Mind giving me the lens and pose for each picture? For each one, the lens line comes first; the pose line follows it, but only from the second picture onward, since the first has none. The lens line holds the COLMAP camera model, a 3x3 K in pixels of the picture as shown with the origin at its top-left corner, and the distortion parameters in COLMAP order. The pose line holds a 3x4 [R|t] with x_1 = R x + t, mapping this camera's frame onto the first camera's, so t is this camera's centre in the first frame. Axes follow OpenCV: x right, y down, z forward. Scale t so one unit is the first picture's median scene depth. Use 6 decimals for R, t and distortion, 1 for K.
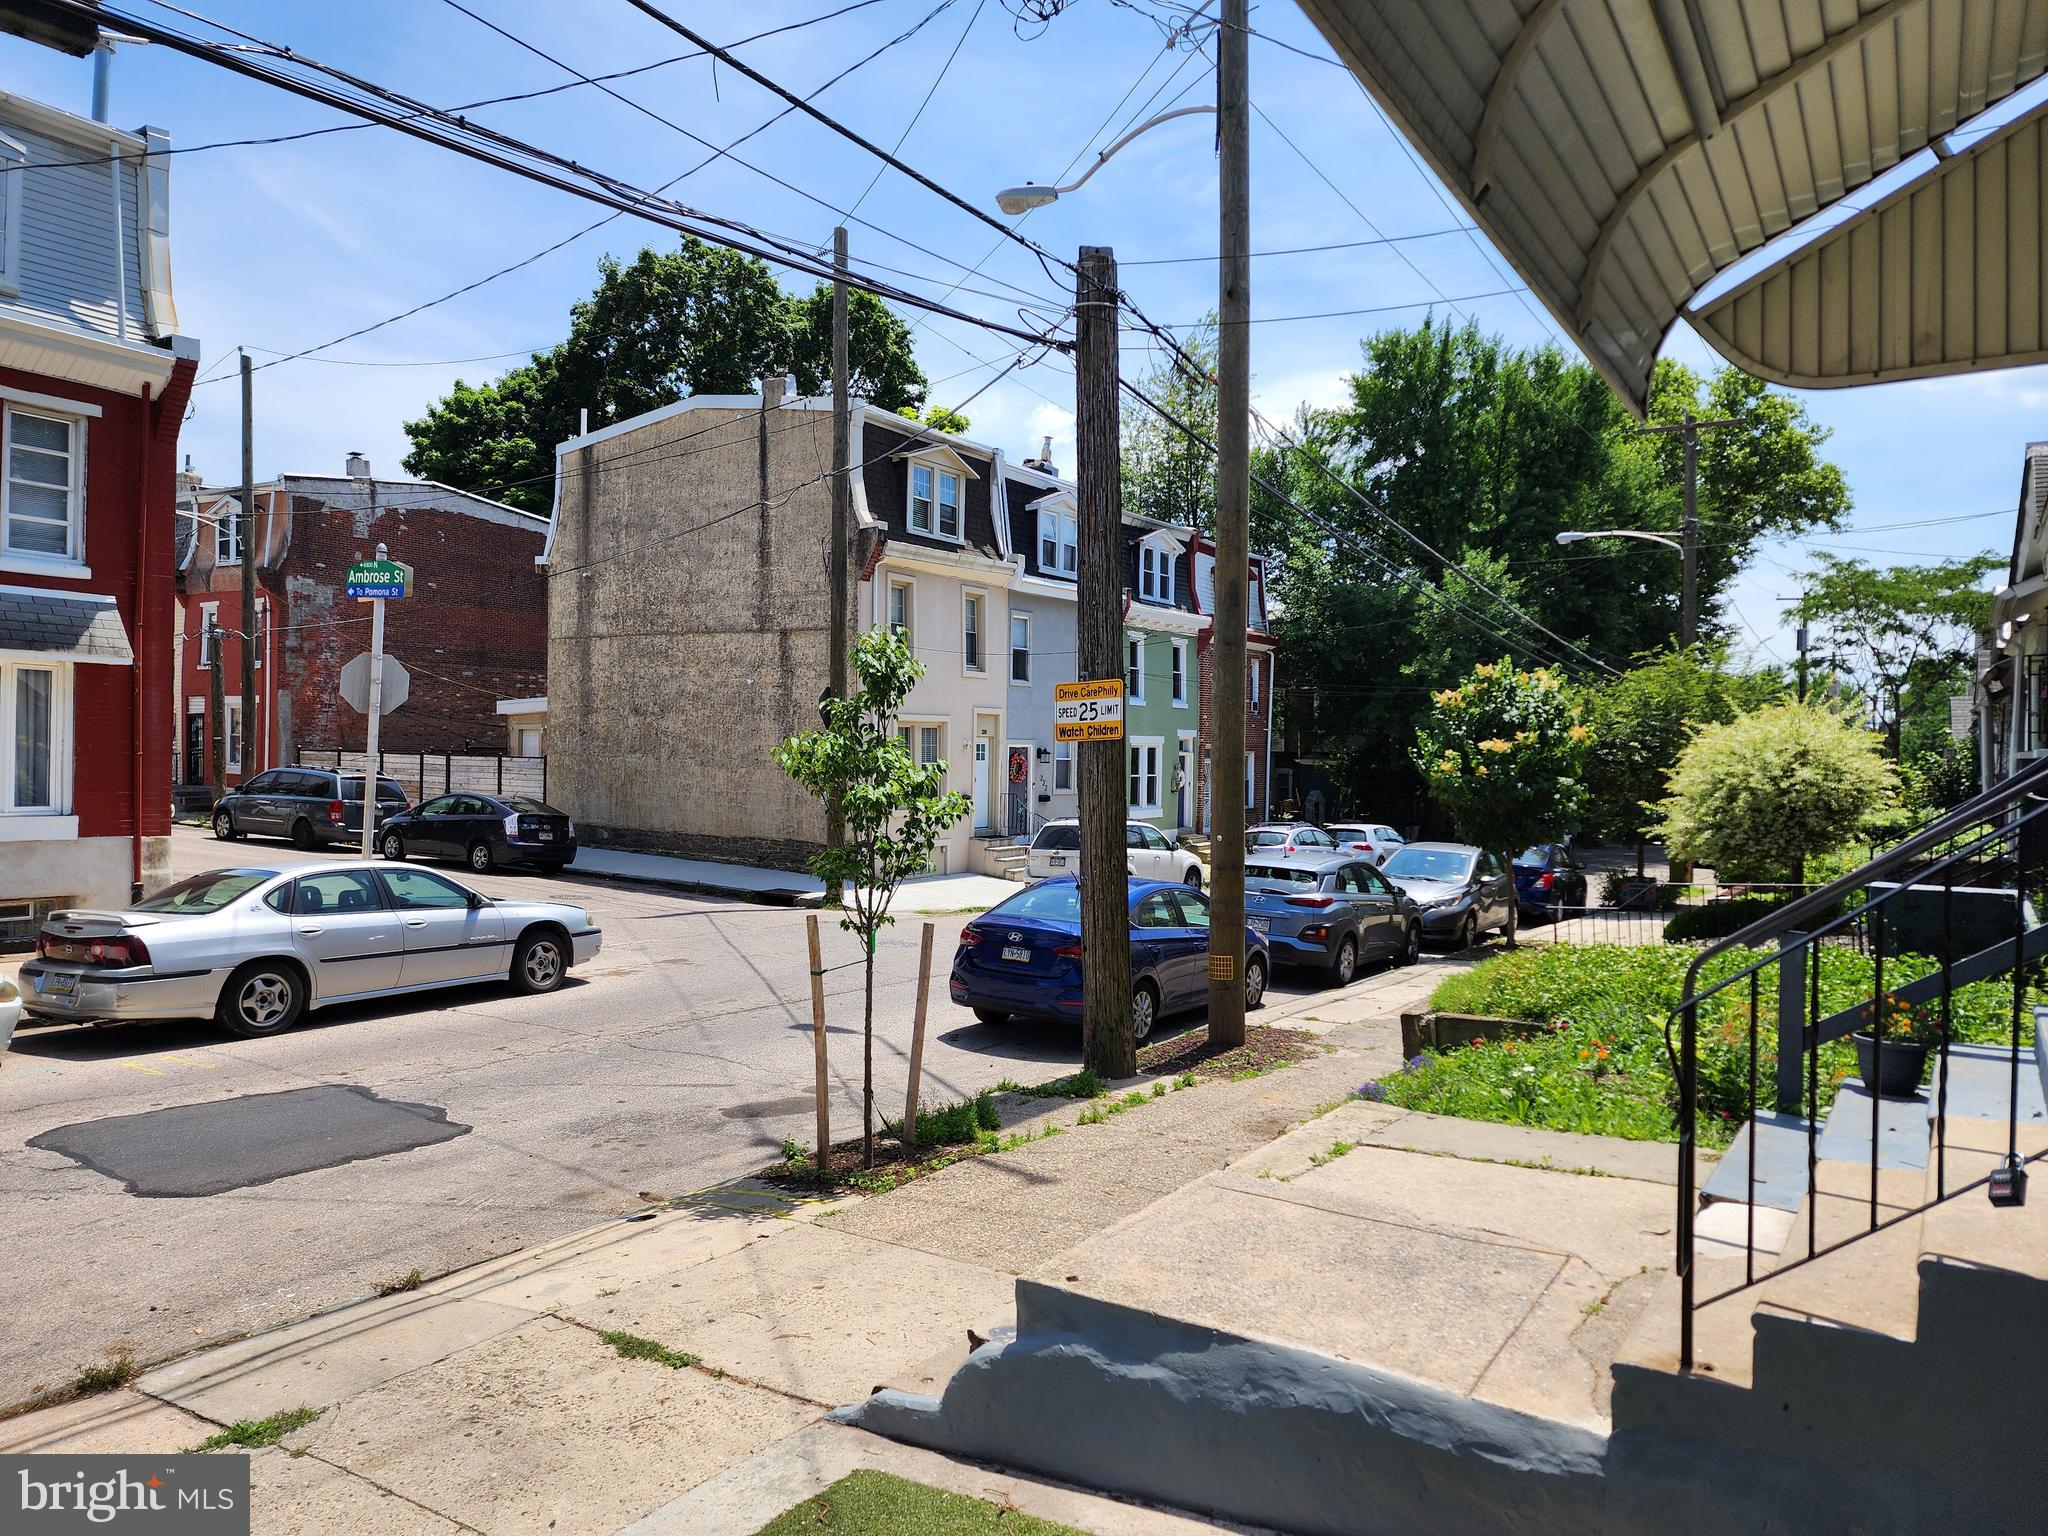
lens RADIAL K [[1357.8, 0, 1020.5], [0, 1357.8, 795.3], [0, 0, 1]] dist [0.082567, -0.073858]
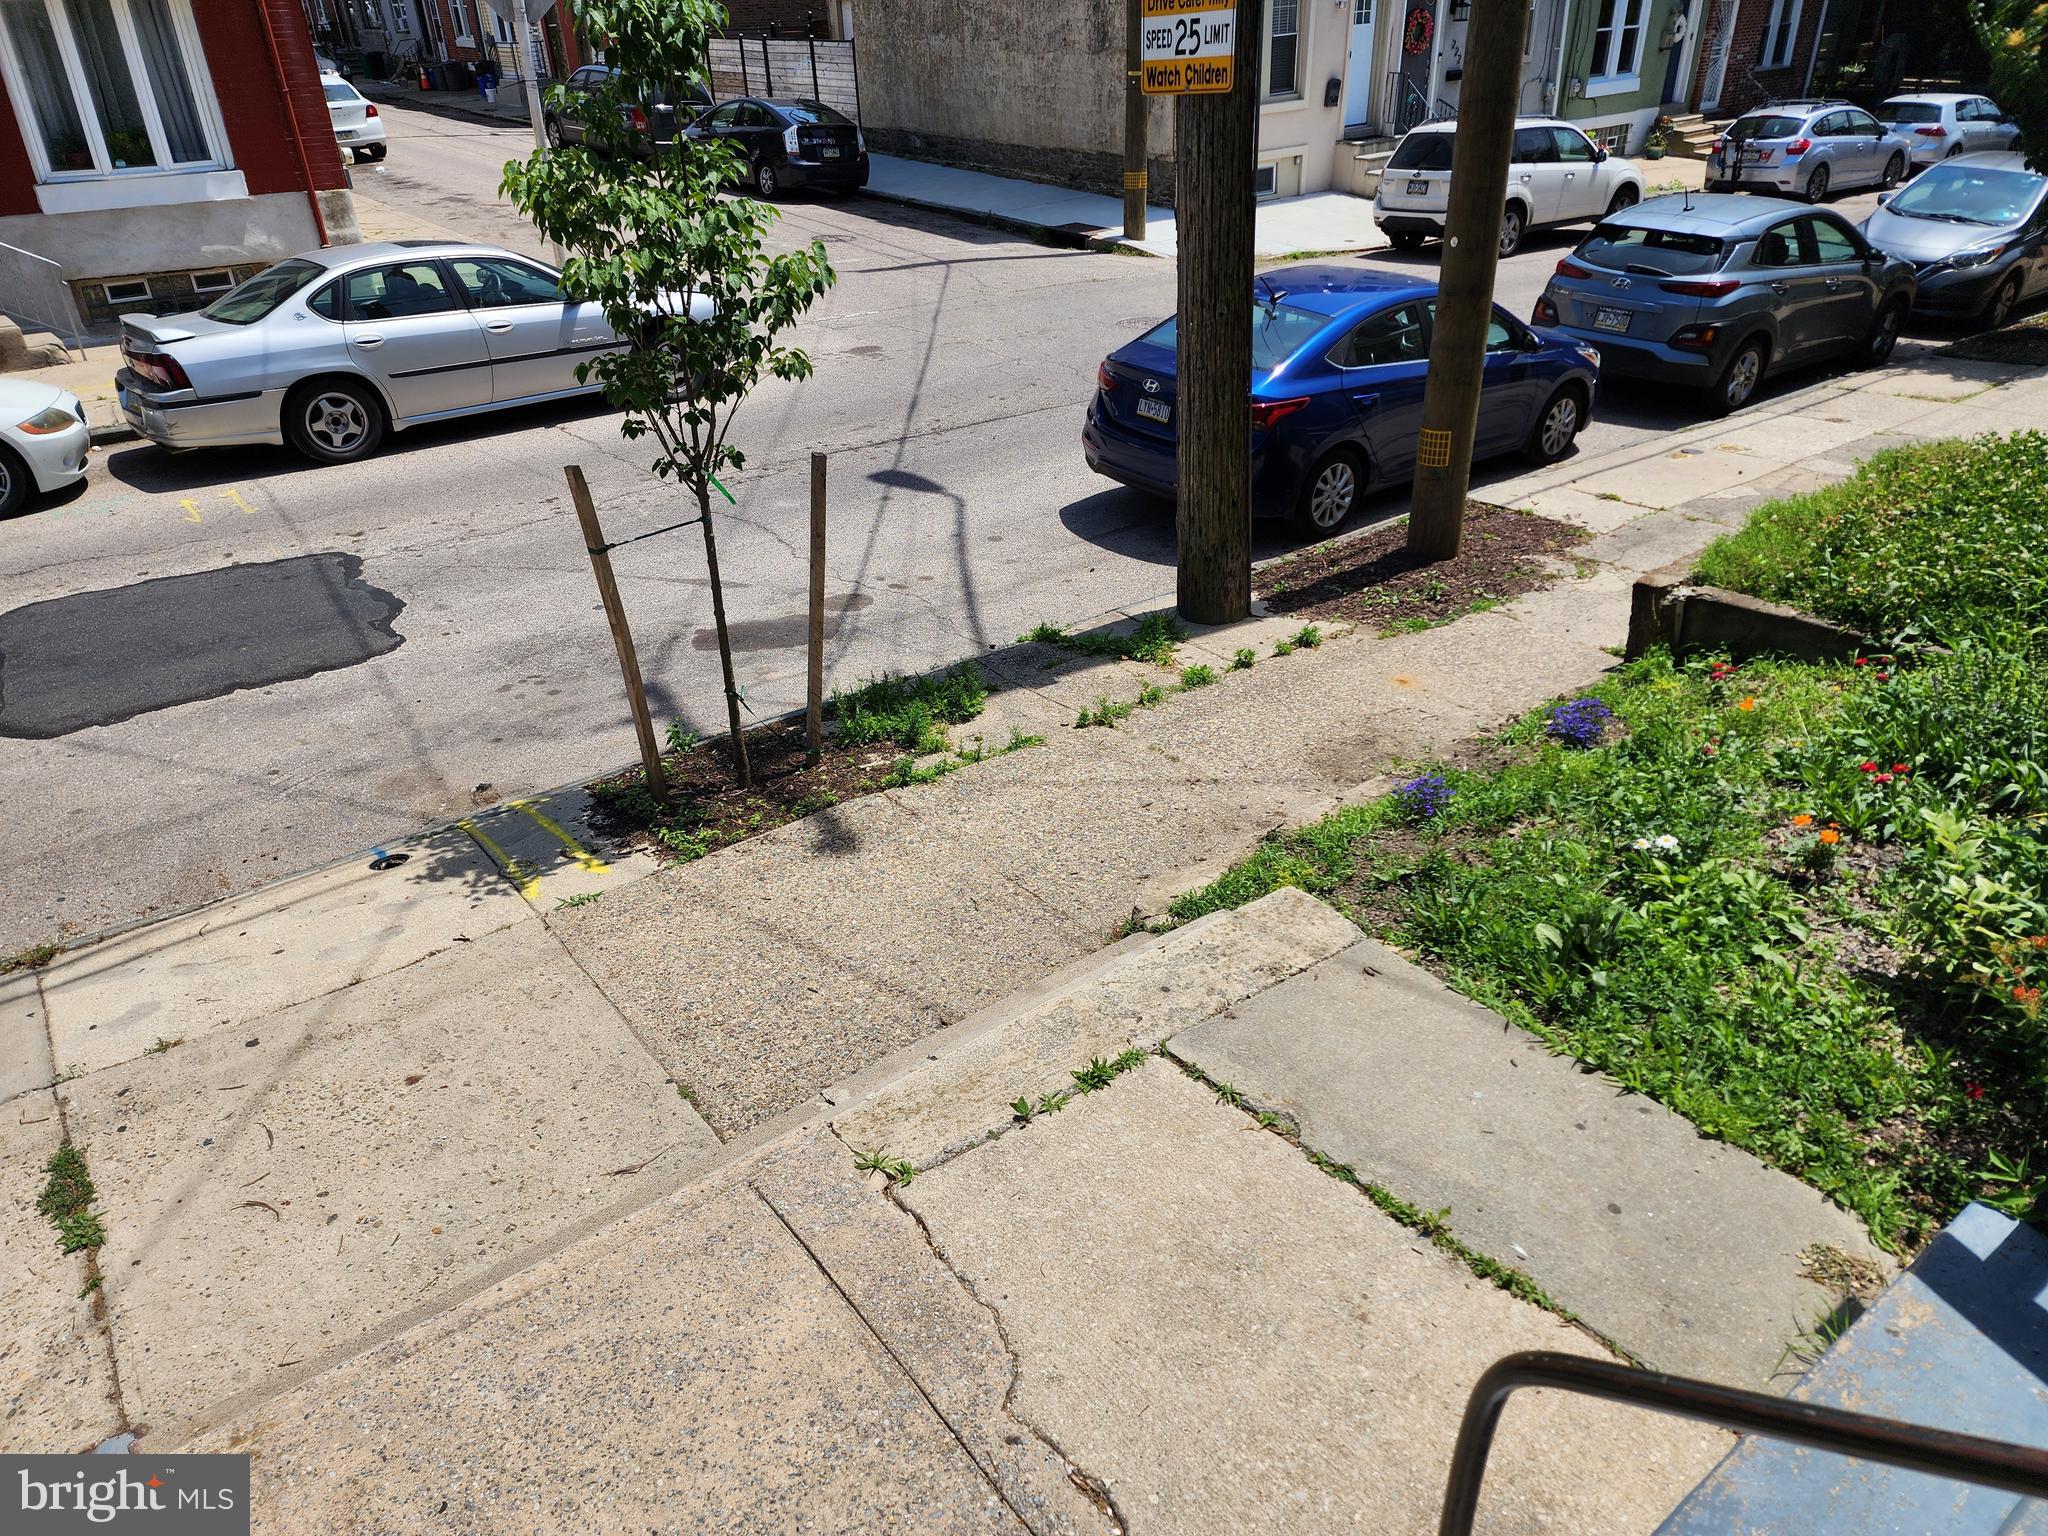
lens RADIAL K [[1342.0, 0, 1019.6], [0, 1342.0, 783.3], [0, 0, 1]] dist [0.076581, -0.072951]
pose [[0.945453, 0.125358, -0.300672, 0.129957], [0.034185, 0.879716, 0.474269, -0.039090], [0.323959, -0.458678, 0.827445, 0.218454]]
